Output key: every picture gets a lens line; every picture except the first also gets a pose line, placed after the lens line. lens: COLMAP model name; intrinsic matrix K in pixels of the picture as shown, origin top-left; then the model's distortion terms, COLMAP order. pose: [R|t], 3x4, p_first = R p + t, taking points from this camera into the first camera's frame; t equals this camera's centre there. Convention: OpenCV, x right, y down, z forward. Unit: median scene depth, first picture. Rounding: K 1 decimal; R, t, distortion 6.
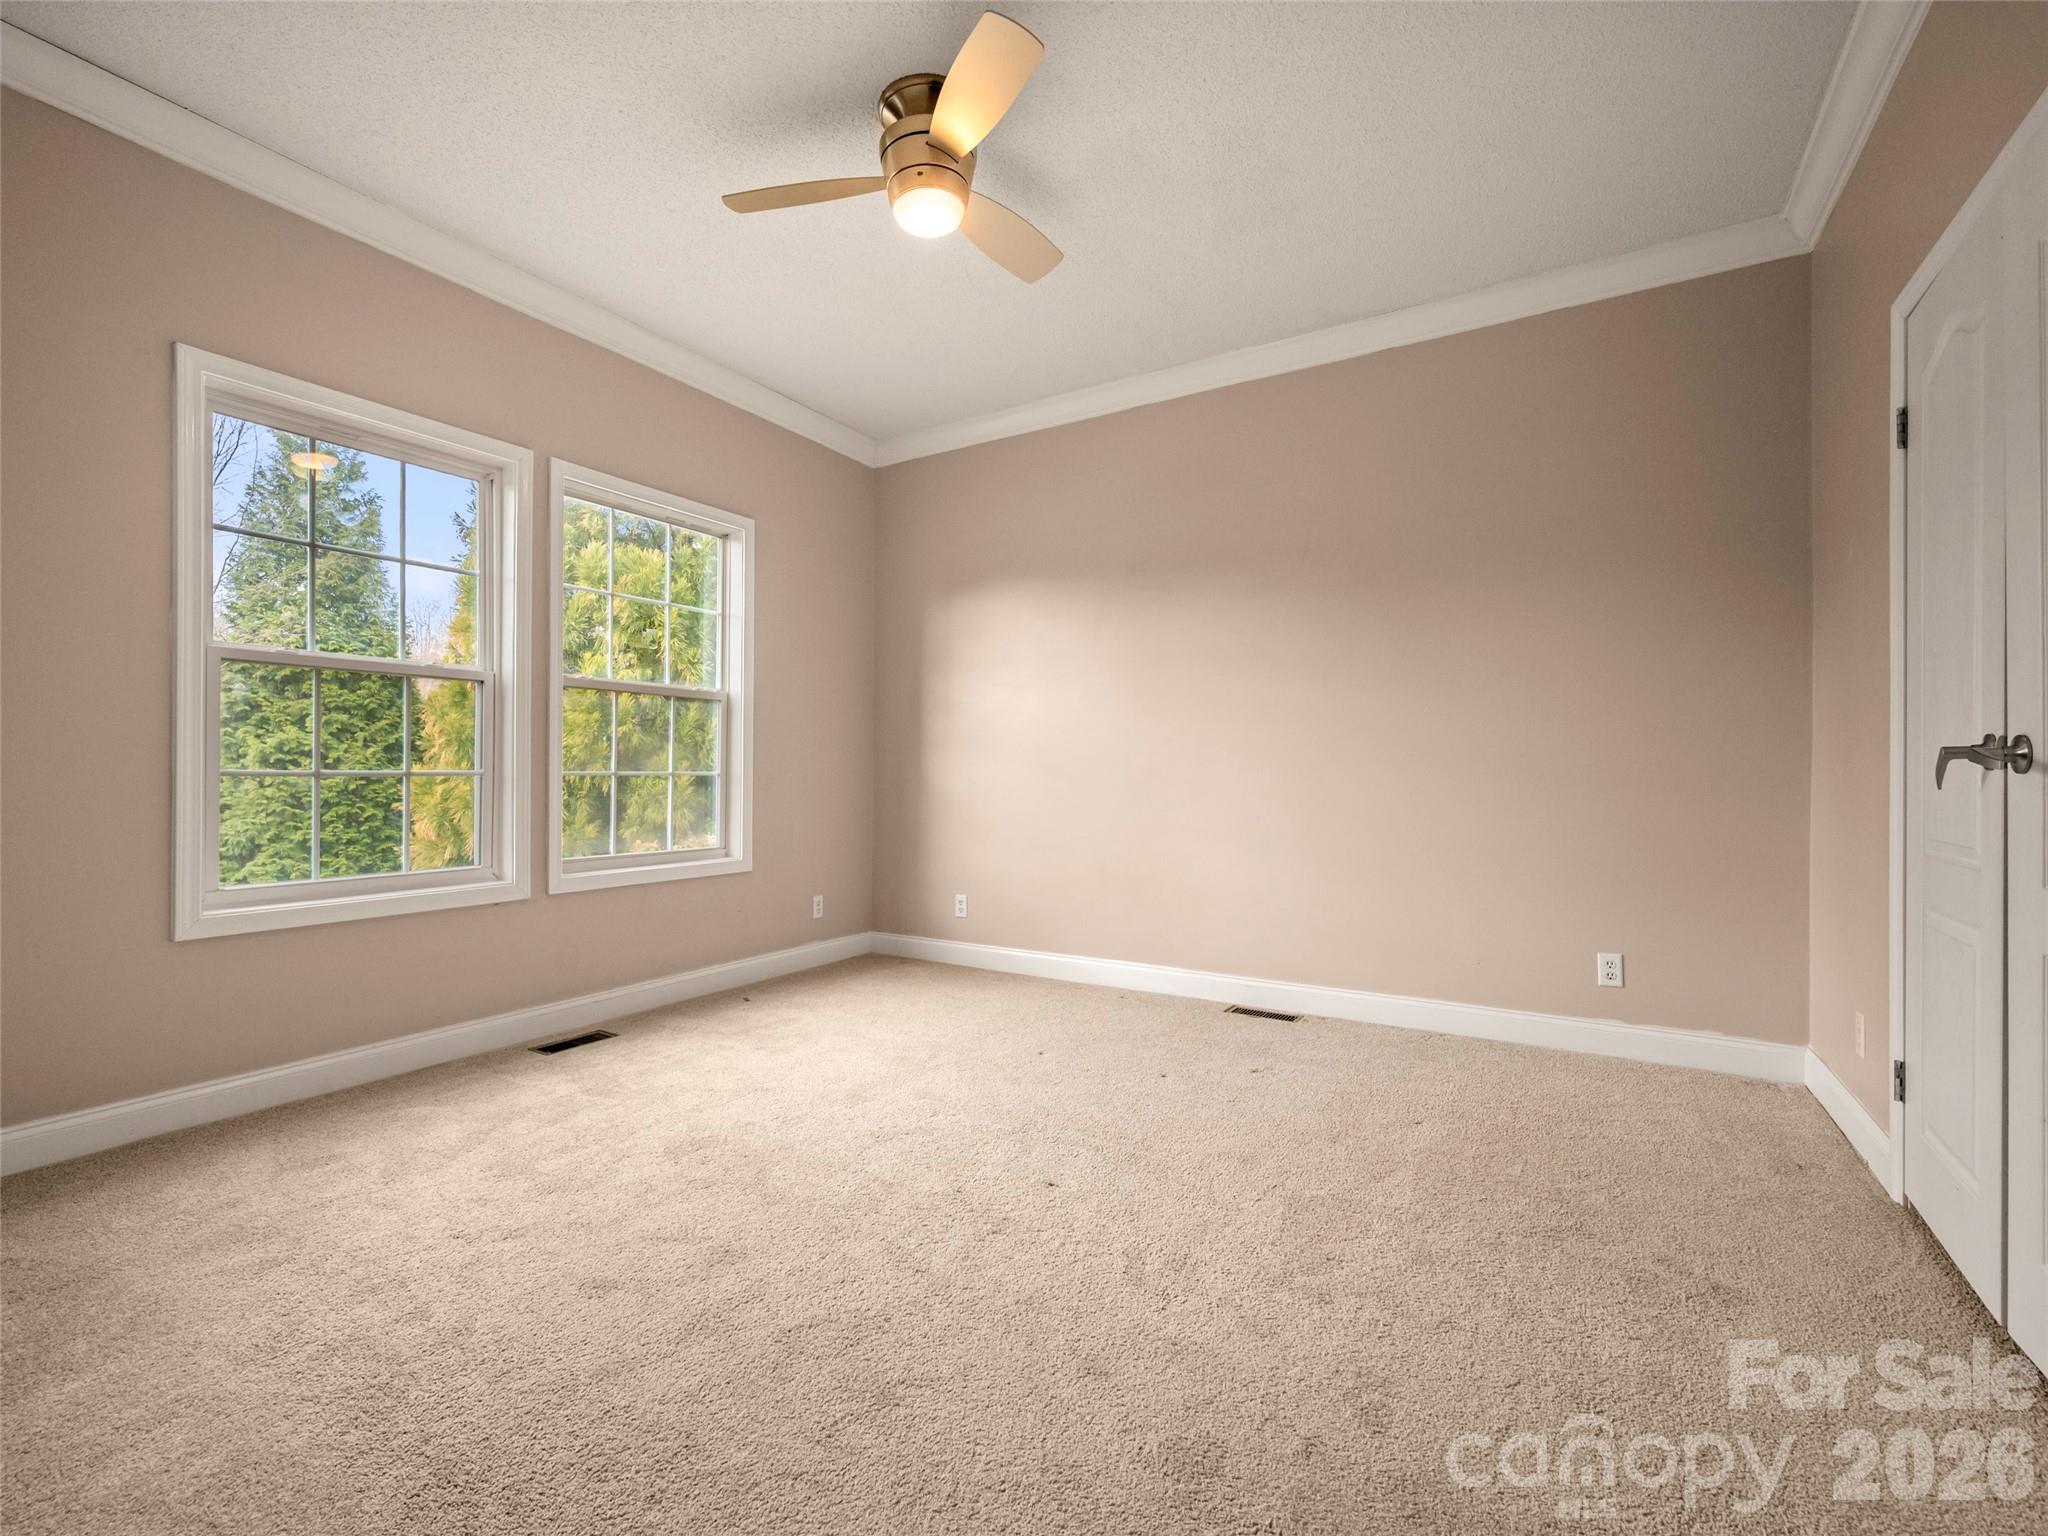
lens RADIAL K [[889.5, 0, 1024.0], [0, 889.5, 768.0], [0, 0, 1]] dist [0.000428, 0.000024]
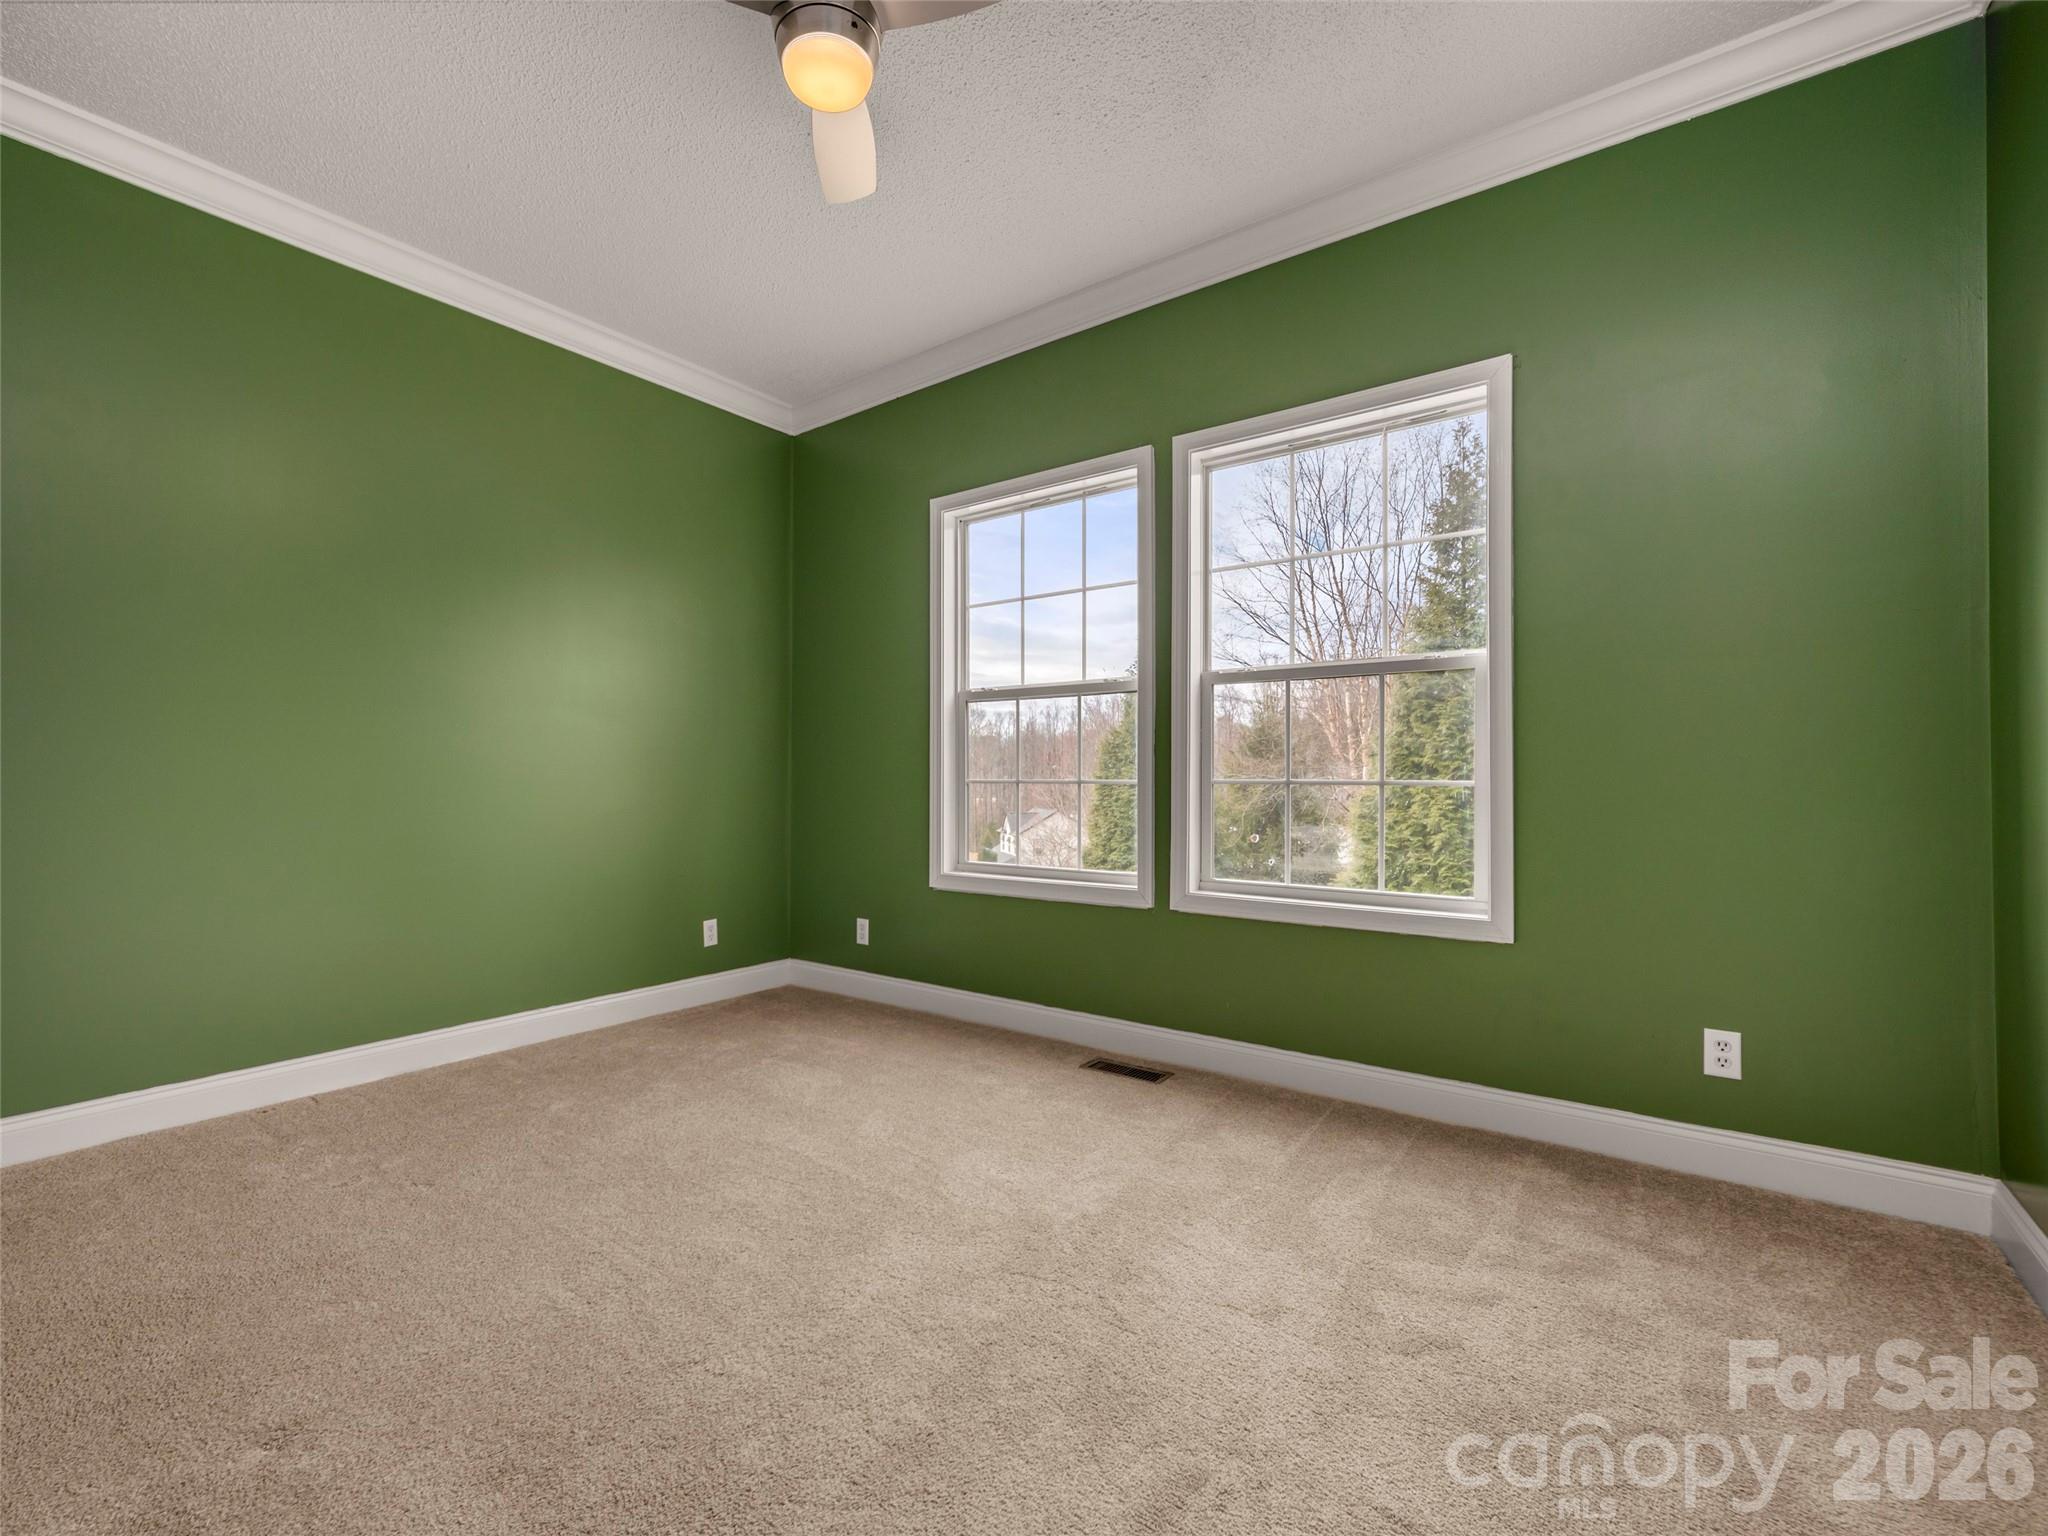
lens RADIAL K [[889.5, 0, 1024.0], [0, 889.5, 768.0], [0, 0, 1]] dist [0.000428, 0.000024]
pose [[-0.093568, -0.010386, -0.995559, 0.446324], [-0.001436, 0.999946, -0.010296, 0.004714], [0.995612, 0.000466, -0.093578, 1.032333]]
